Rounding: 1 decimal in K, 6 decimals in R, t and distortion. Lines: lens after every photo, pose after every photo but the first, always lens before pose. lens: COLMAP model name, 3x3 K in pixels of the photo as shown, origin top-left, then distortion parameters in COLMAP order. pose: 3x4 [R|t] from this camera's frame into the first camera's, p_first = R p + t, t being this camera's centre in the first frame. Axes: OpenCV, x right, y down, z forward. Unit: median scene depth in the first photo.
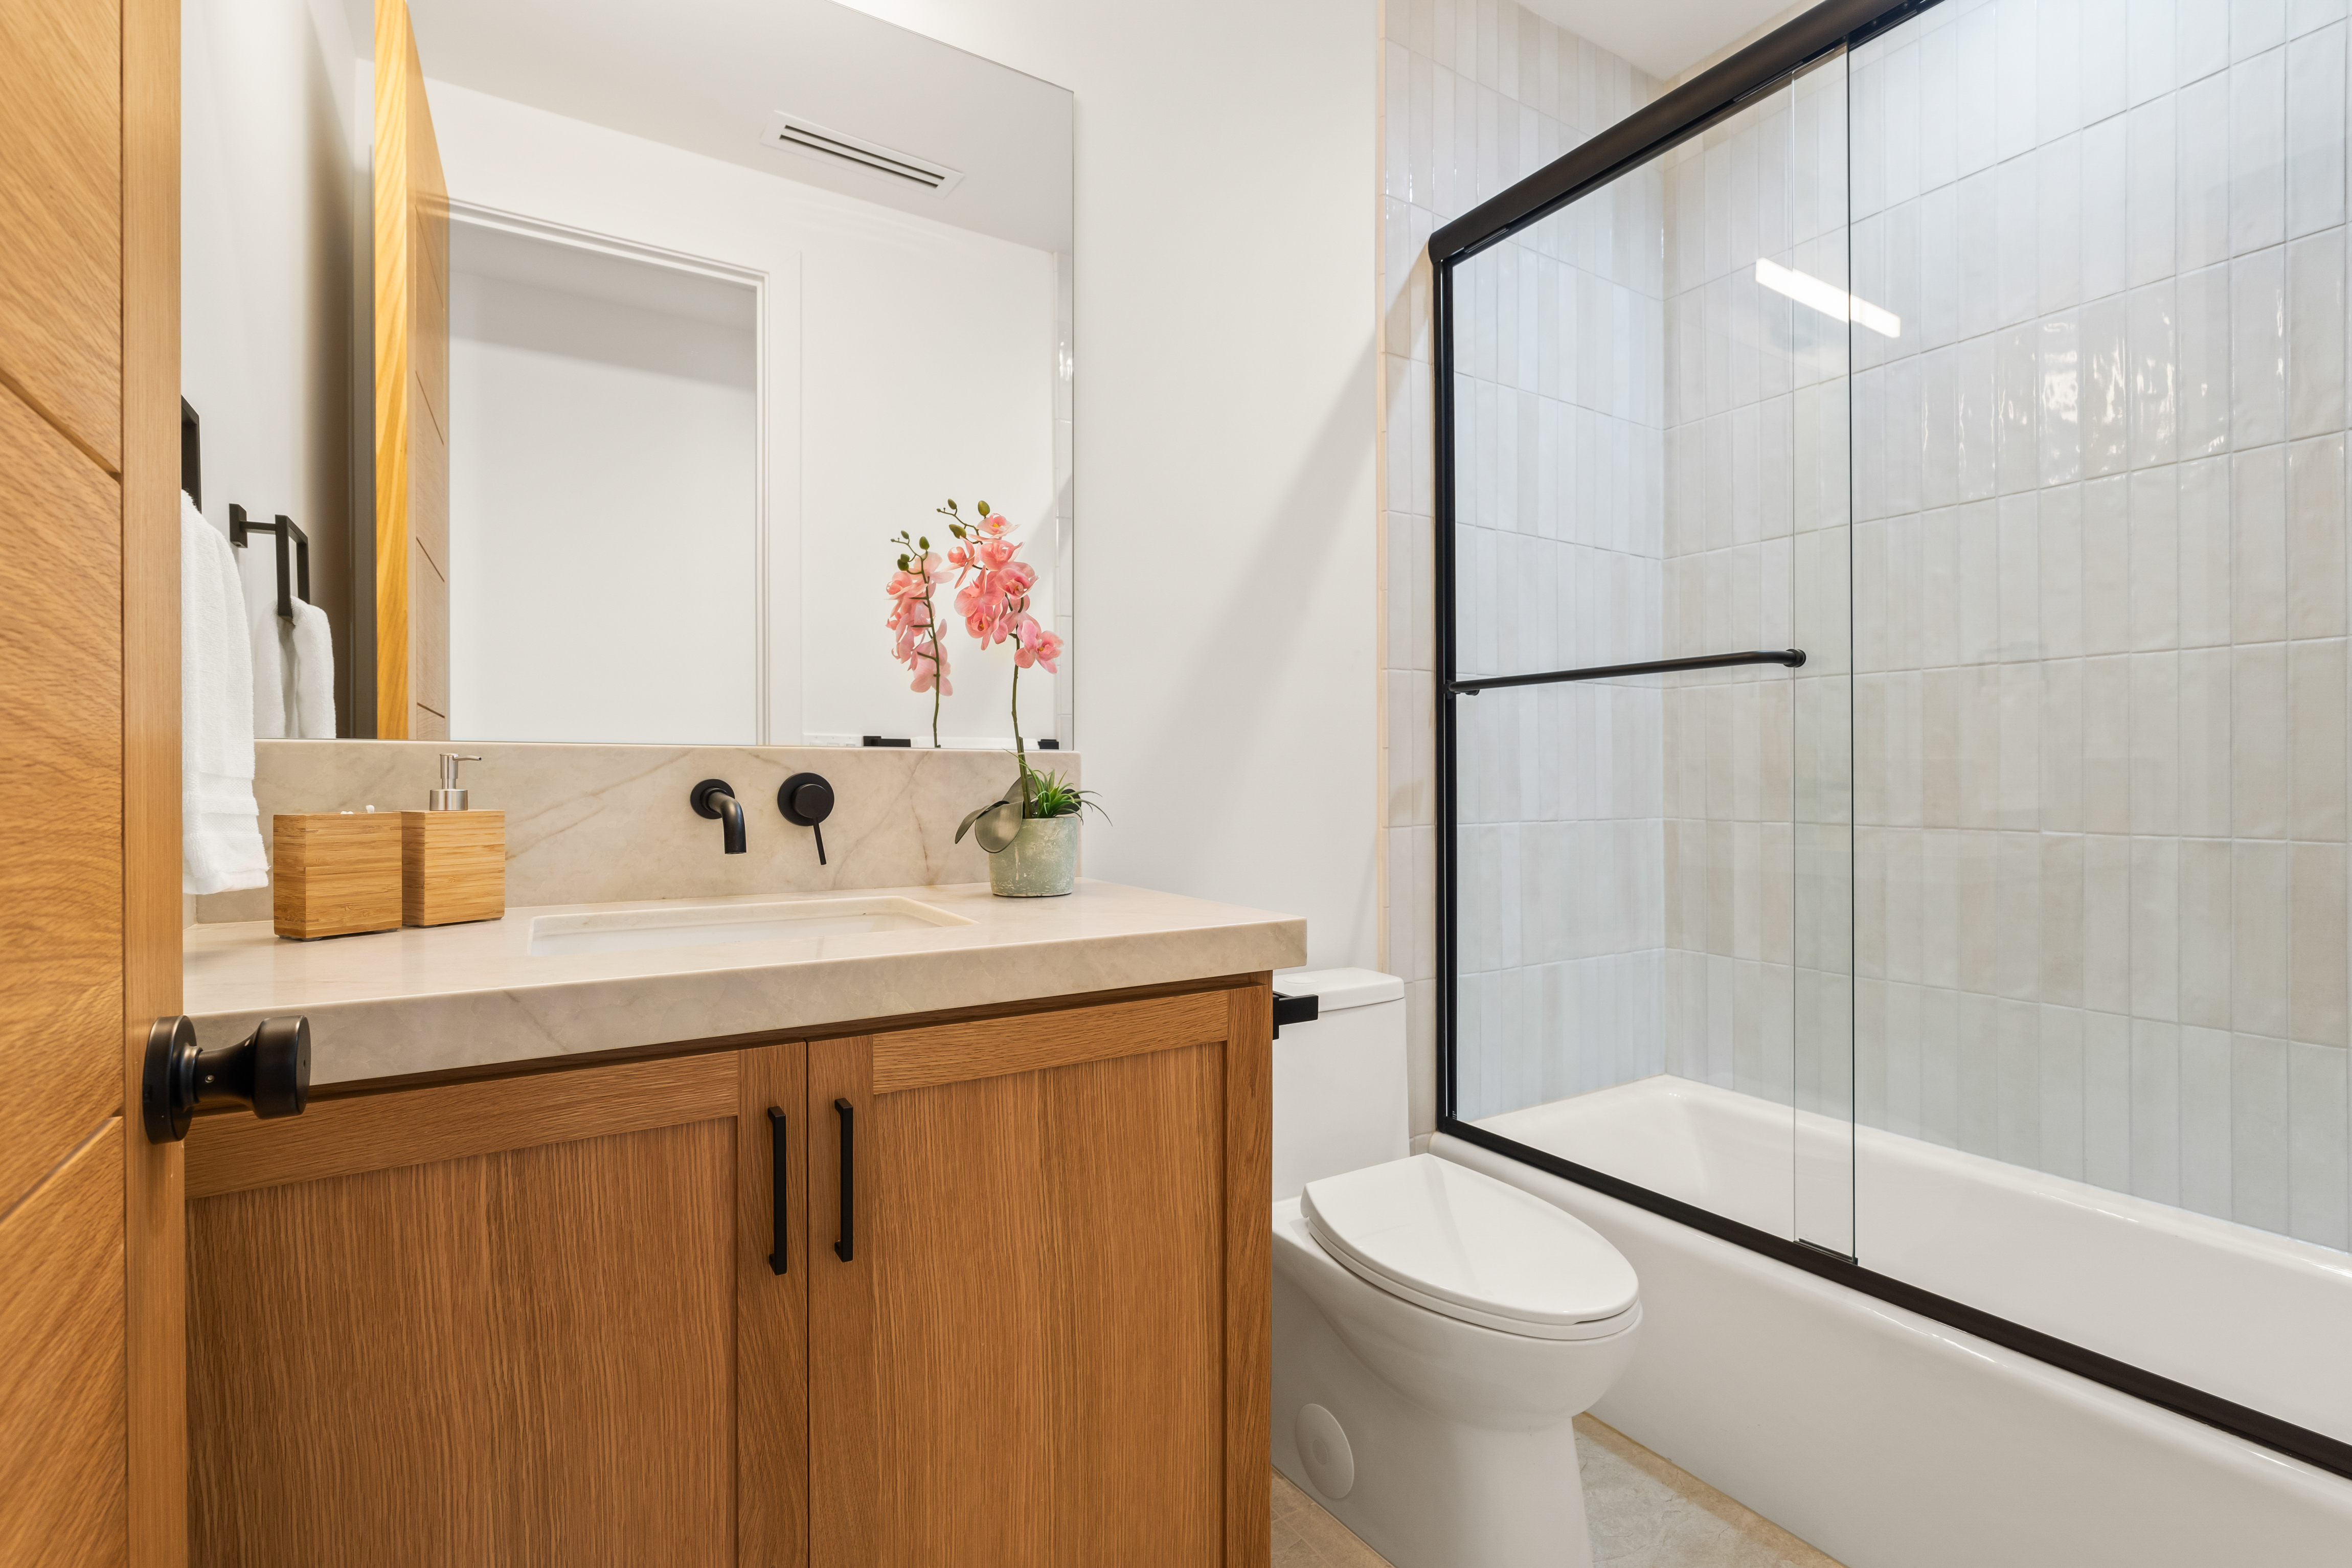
lens RADIAL K [[1068.1, 0, 1184.3], [0, 1068.1, 791.2], [0, 0, 1]] dist [-0.004313, 0.001356]
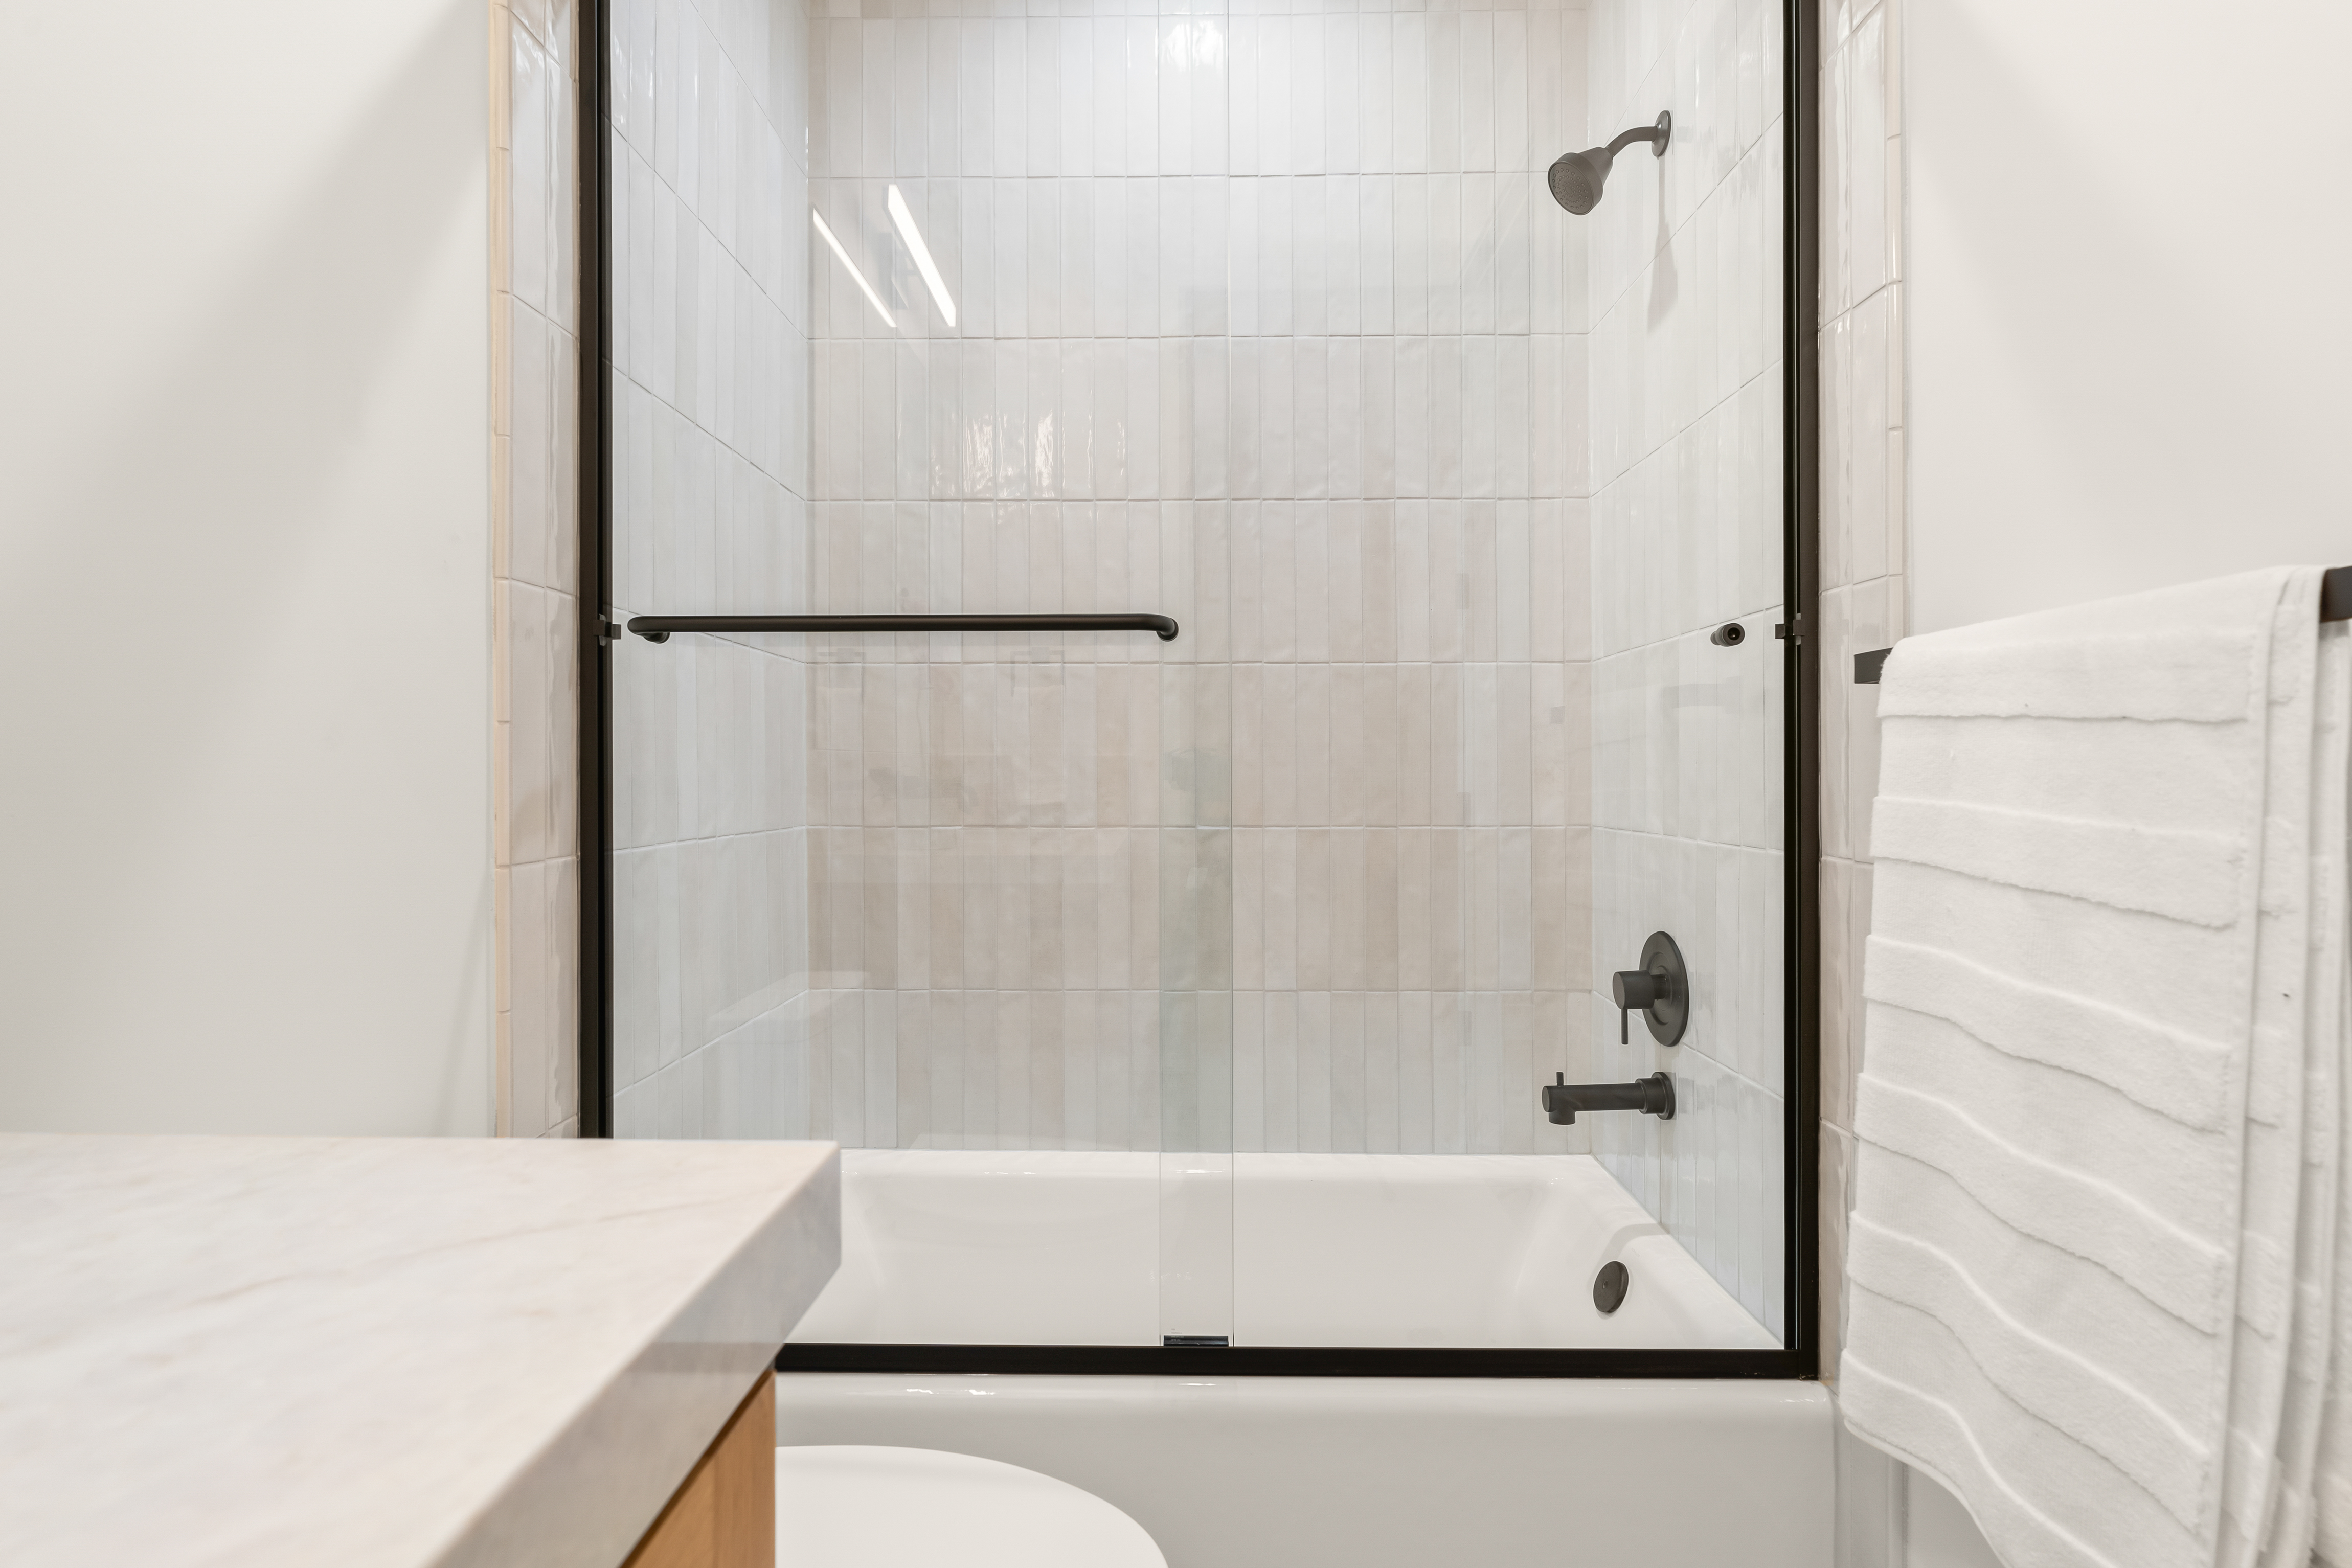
lens RADIAL K [[1068.1, 0, 1166.0], [0, 1068.1, 768.9], [0, 0, 1]] dist [-0.004313, 0.001356]
pose [[0.546963, 0.004054, 0.837147, -0.083917], [0.010037, 0.999885, -0.011401, -0.006514], [-0.837096, 0.014638, 0.546860, 0.409354]]
